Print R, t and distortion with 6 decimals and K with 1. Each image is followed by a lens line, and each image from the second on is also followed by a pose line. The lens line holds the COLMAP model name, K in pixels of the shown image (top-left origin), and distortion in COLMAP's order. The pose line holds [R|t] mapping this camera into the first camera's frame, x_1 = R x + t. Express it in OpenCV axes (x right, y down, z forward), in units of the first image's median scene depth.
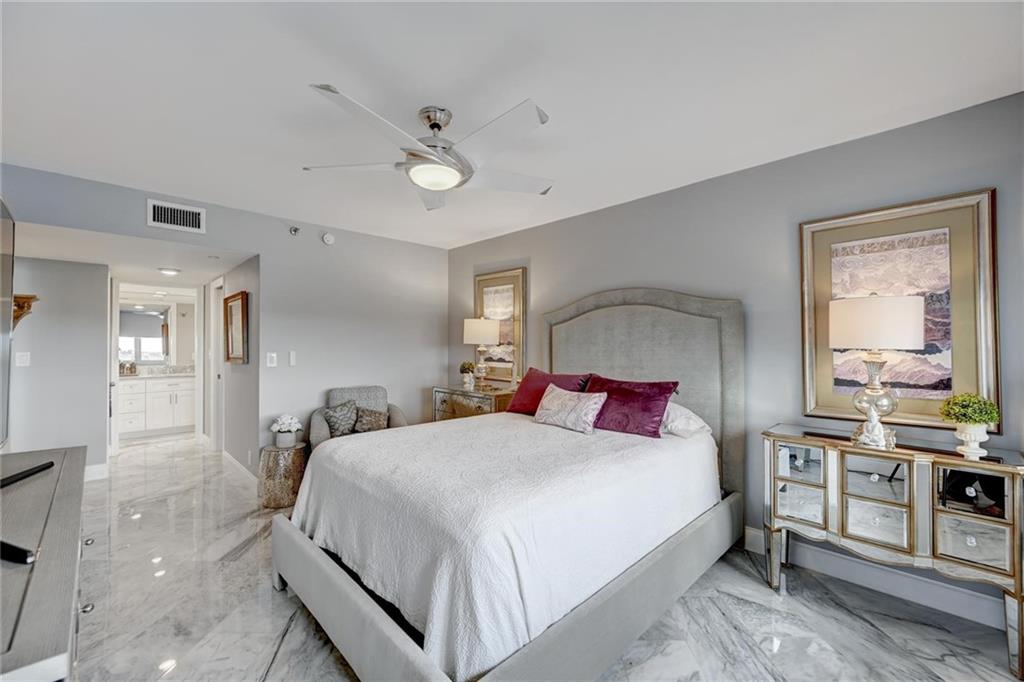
lens RADIAL K [[418.5, 0, 517.9], [0, 418.5, 338.3], [0, 0, 1]] dist [-0.011179, -0.000210]
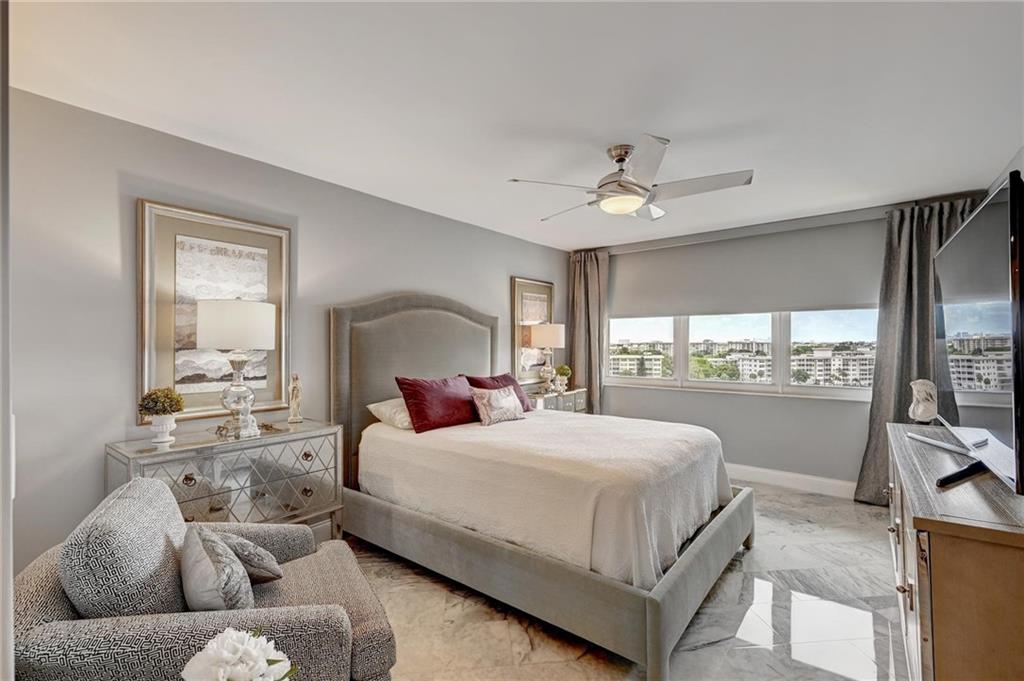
lens RADIAL K [[441.8, 0, 520.1], [0, 441.8, 339.8], [0, 0, 1]] dist [0.026389, 0.000353]
pose [[-0.123118, -0.001363, 0.992391, -0.690445], [-0.005289, 0.999986, 0.000717, -0.000139], [-0.992378, -0.005160, -0.123124, 0.704151]]
